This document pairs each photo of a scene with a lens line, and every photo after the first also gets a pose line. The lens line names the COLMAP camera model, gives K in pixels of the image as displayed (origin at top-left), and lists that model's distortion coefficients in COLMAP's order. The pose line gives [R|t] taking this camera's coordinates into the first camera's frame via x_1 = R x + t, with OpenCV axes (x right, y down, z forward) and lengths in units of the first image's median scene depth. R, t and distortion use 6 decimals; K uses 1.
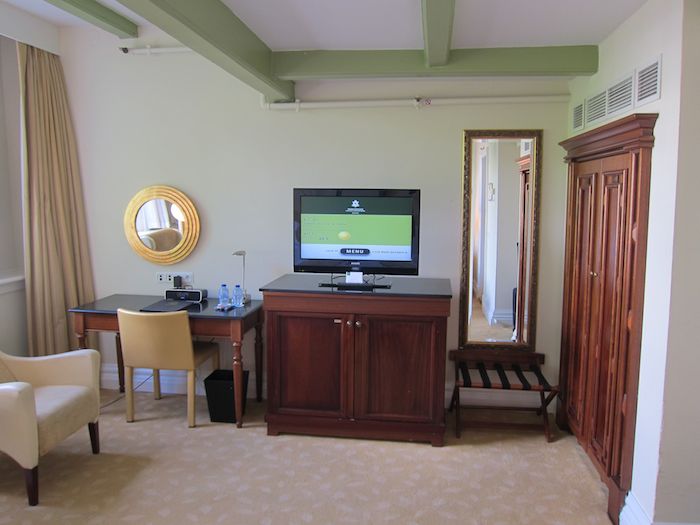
lens RADIAL K [[594.1, 0, 350.0], [0, 594.1, 262.5], [0, 0, 1]] dist [0.043303, -0.175285]
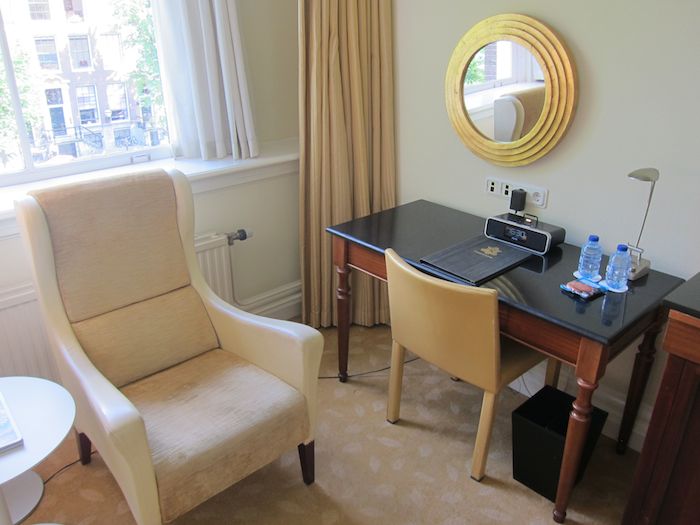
lens RADIAL K [[570.3, 0, 350.0], [0, 570.3, 262.5], [0, 0, 1]] dist [-0.083244, 0.002253]
pose [[0.764059, 0.258416, -0.591130, -0.089586], [-0.077891, 0.946521, 0.313100, -0.068408], [0.640427, -0.193183, 0.743326, 0.531313]]
